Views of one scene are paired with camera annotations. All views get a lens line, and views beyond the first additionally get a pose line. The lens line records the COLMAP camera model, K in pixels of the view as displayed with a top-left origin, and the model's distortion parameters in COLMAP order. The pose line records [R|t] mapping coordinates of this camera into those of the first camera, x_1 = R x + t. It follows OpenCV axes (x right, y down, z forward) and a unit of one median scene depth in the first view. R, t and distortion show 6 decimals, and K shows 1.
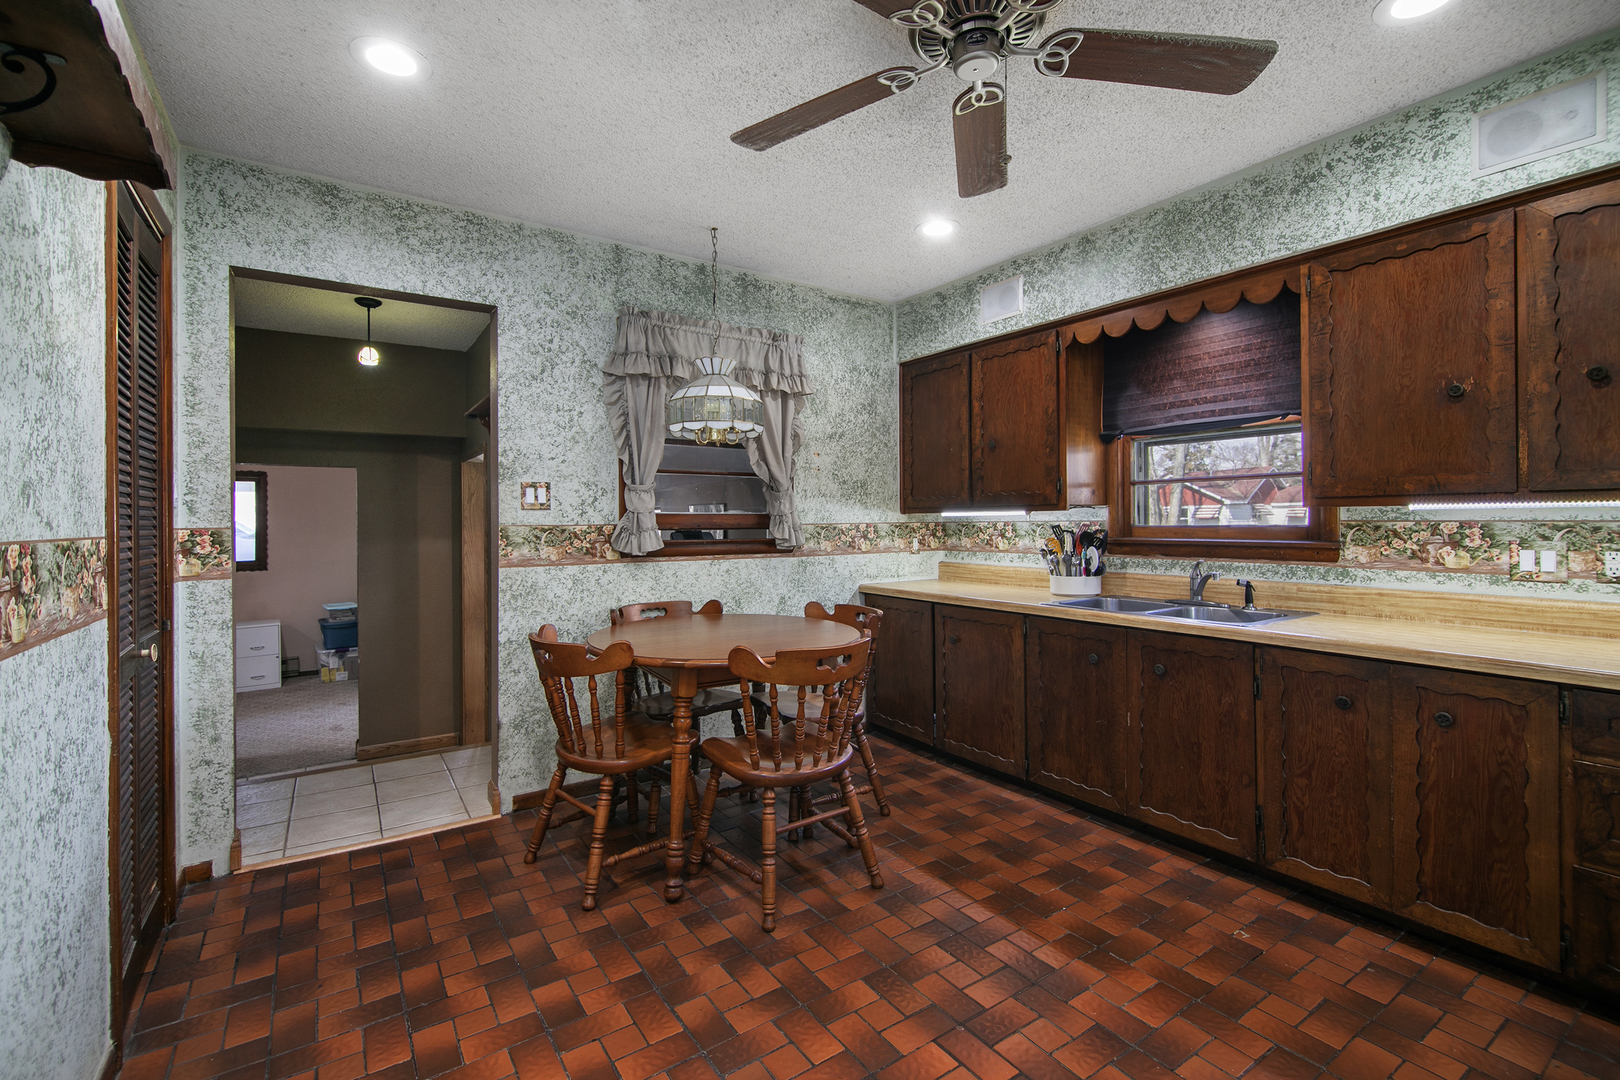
lens RADIAL K [[726.9, 0, 811.3], [0, 726.9, 530.9], [0, 0, 1]] dist [0.001970, -0.000176]
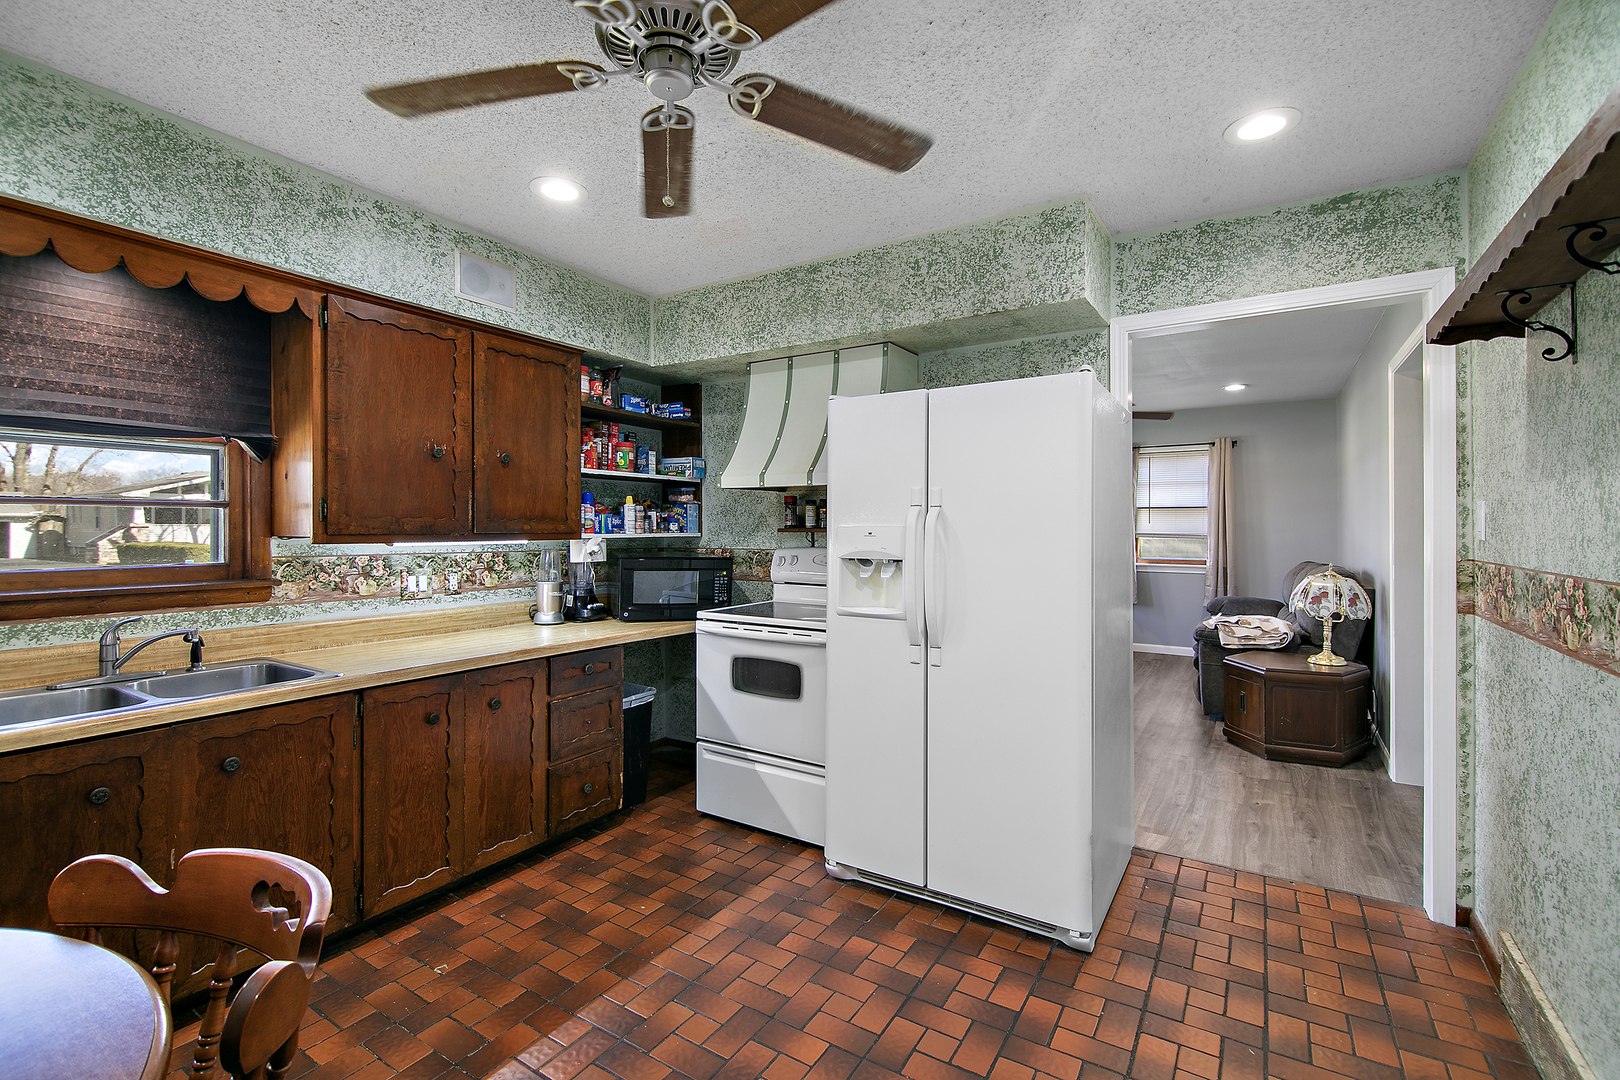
lens RADIAL K [[726.9, 0, 801.3], [0, 726.9, 537.3], [0, 0, 1]] dist [0.001970, -0.000176]
pose [[-0.402596, -0.001410, 0.915377, -0.469187], [0.017936, 0.999795, 0.009428, -0.040232], [-0.915202, 0.020214, -0.402488, 0.821898]]
